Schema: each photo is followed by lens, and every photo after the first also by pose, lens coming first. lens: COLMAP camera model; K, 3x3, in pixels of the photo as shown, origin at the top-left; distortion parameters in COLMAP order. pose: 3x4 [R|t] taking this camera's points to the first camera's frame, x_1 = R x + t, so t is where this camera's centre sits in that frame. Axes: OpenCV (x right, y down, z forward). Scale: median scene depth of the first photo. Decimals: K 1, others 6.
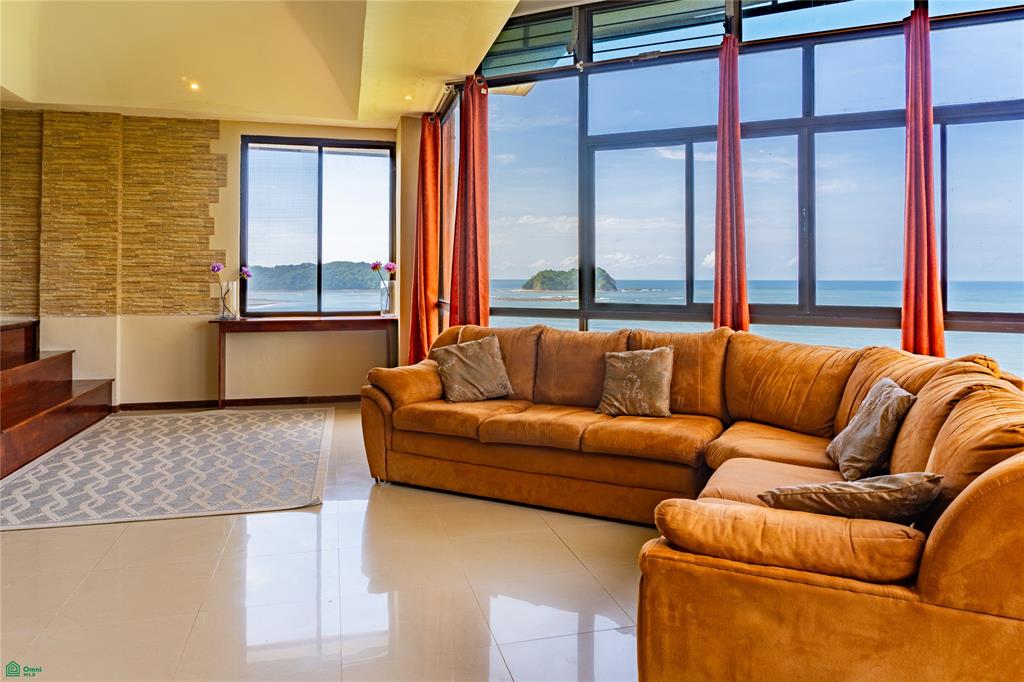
lens RADIAL K [[712.3, 0, 527.0], [0, 712.3, 265.6], [0, 0, 1]] dist [-0.022199, -0.005475]
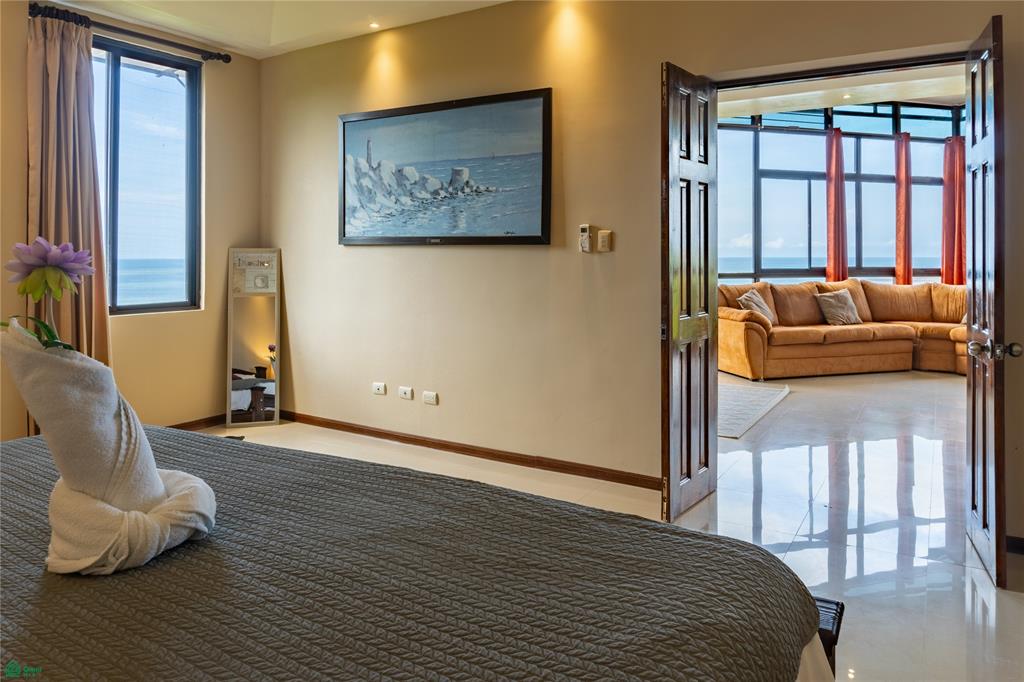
lens RADIAL K [[712.3, 0, 492.0], [0, 712.3, 266.7], [0, 0, 1]] dist [-0.022199, -0.005475]
pose [[0.729126, -0.006925, 0.684344, -1.271959], [-0.008057, 0.999793, 0.018700, 0.017237], [-0.684332, -0.019148, 0.728919, 0.183863]]
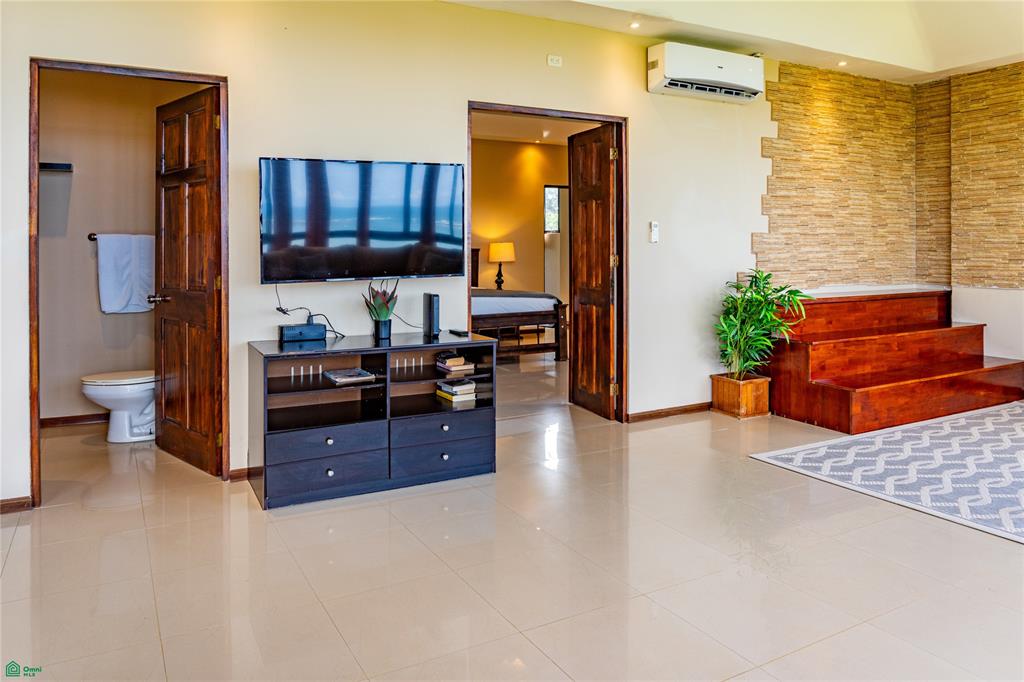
lens RADIAL K [[712.3, 0, 495.3], [0, 712.3, 249.2], [0, 0, 1]] dist [-0.022199, -0.005475]
pose [[0.235260, -0.000910, -0.971932, 0.124997], [0.018589, 0.999821, 0.003564, 0.004936], [0.971755, -0.018906, 0.235235, 0.152619]]
